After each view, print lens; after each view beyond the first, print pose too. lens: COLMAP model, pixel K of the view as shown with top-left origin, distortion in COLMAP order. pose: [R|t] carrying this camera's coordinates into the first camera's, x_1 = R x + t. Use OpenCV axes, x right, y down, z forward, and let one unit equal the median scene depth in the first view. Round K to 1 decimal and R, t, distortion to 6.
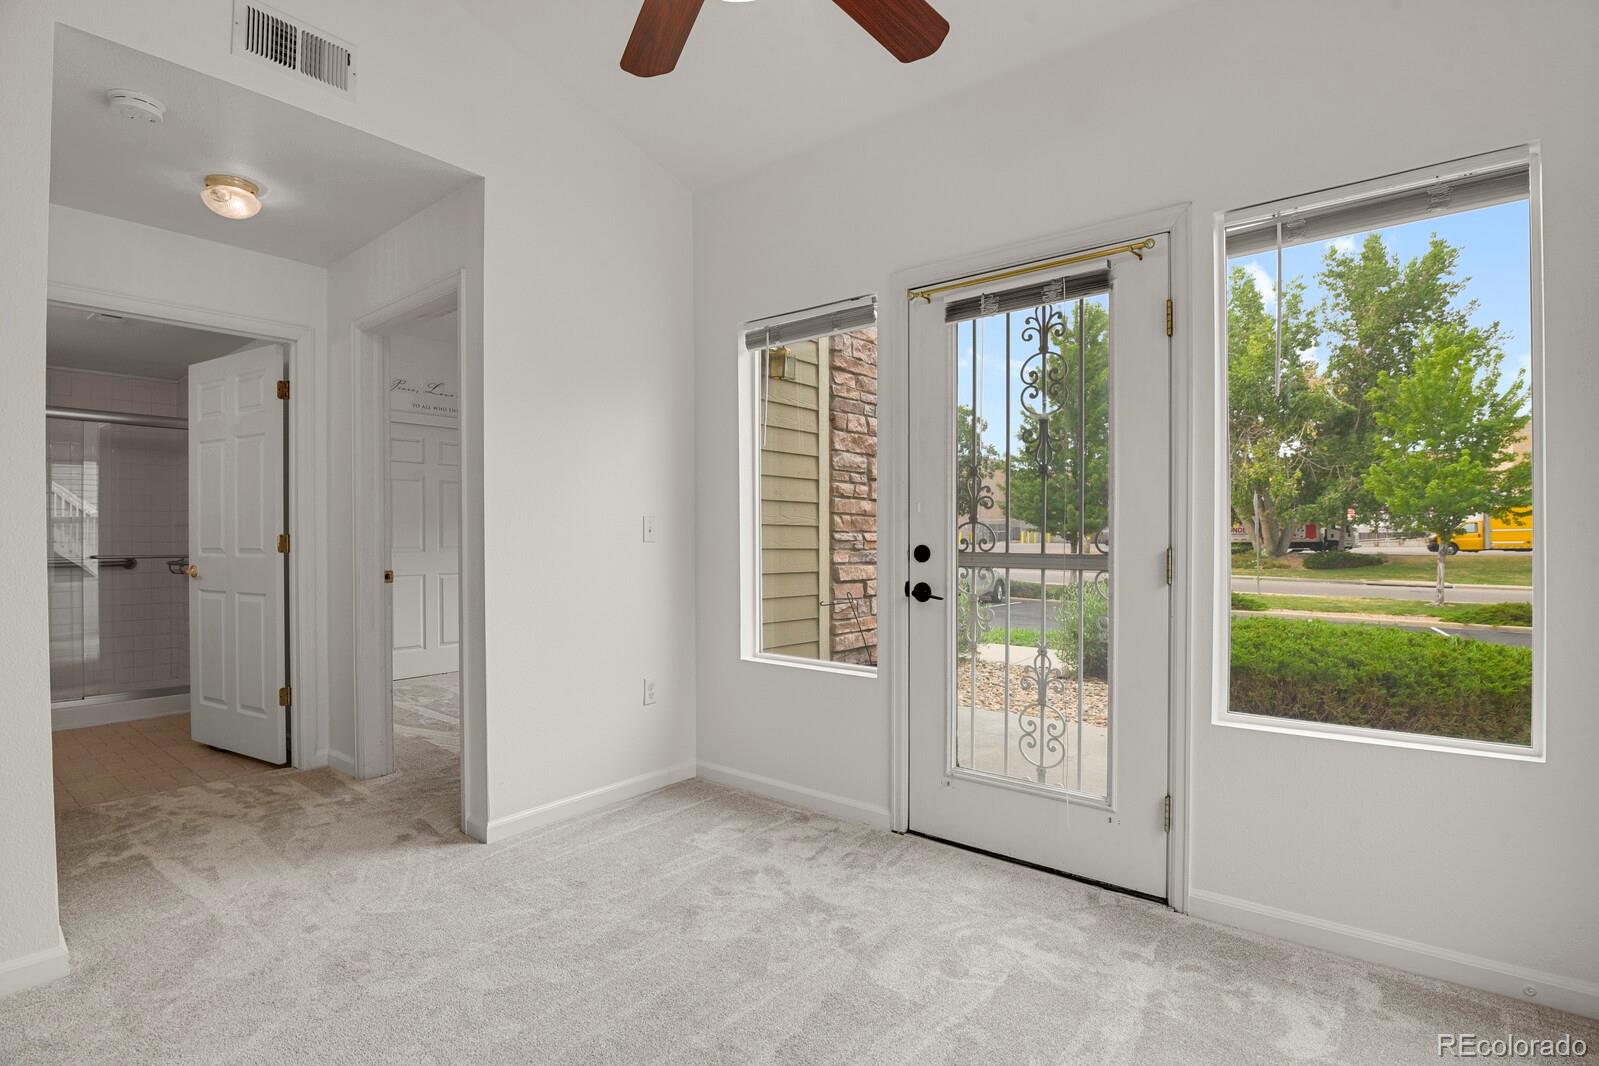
lens RADIAL K [[781.9, 0, 802.4], [0, 781.9, 538.5], [0, 0, 1]] dist [-0.016381, -0.010591]
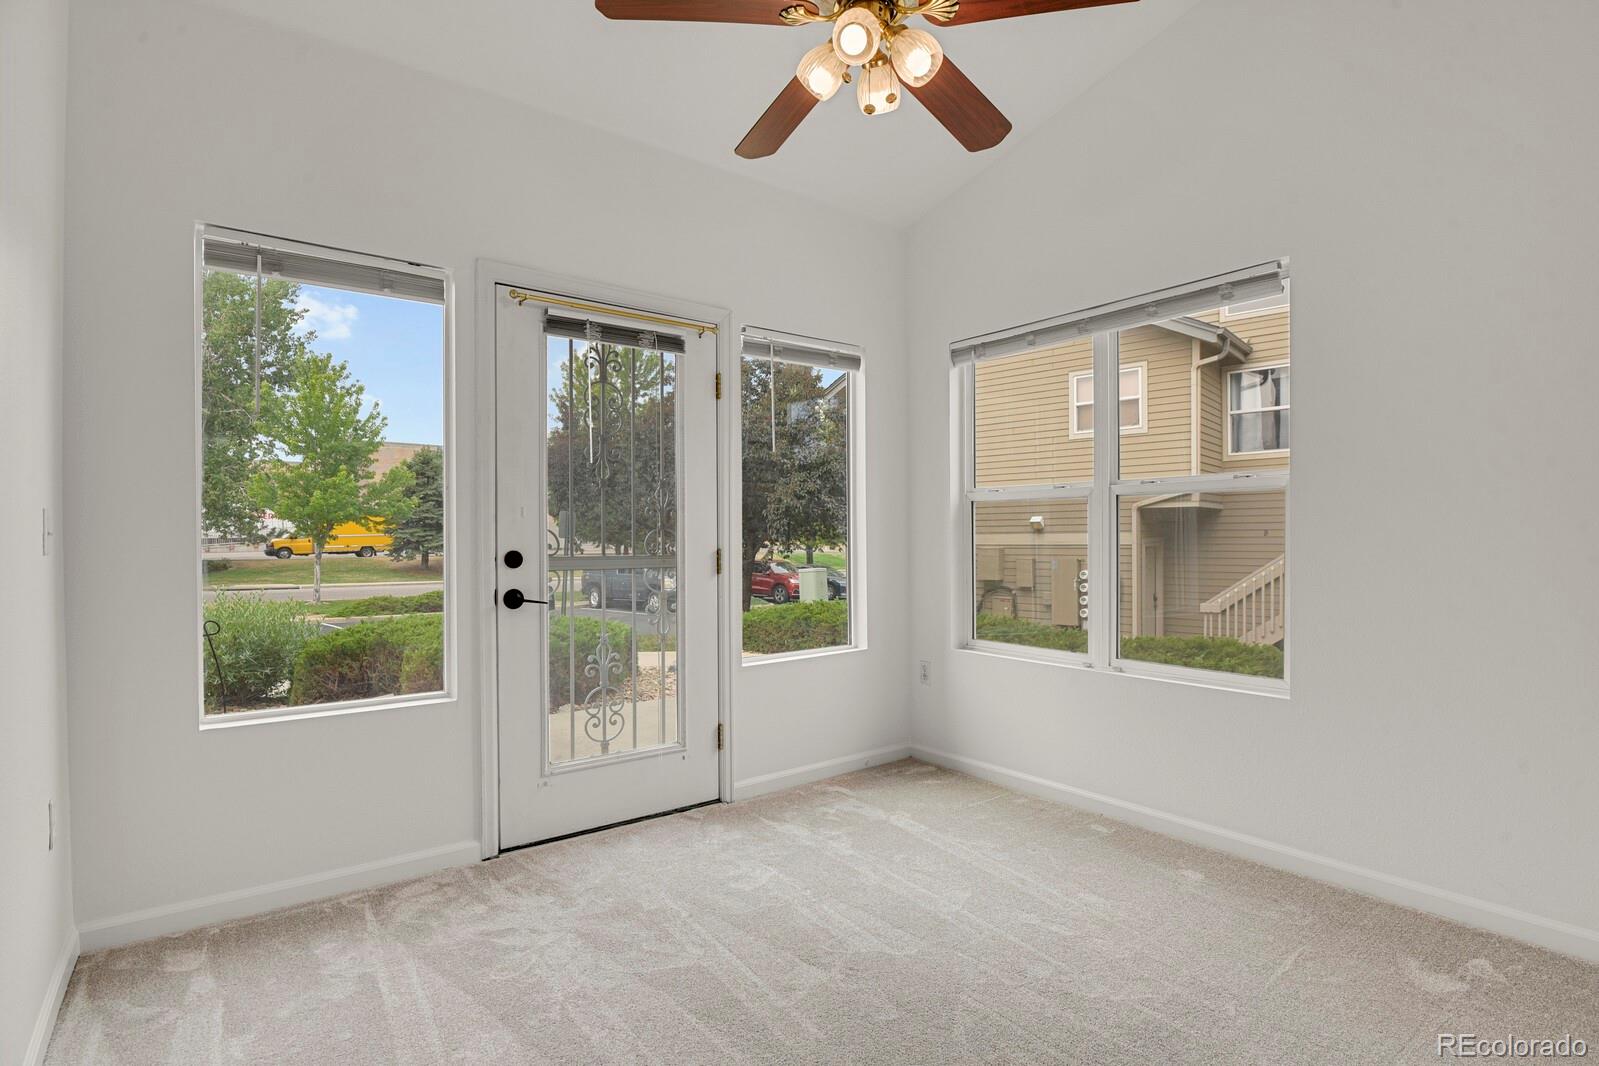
lens RADIAL K [[781.9, 0, 802.4], [0, 781.9, 538.5], [0, 0, 1]] dist [-0.016381, -0.010591]
pose [[0.233018, -0.001202, 0.972472, -0.683630], [0.008377, 0.999965, -0.000771, -0.002905], [-0.972436, 0.008326, 0.233020, 0.407780]]
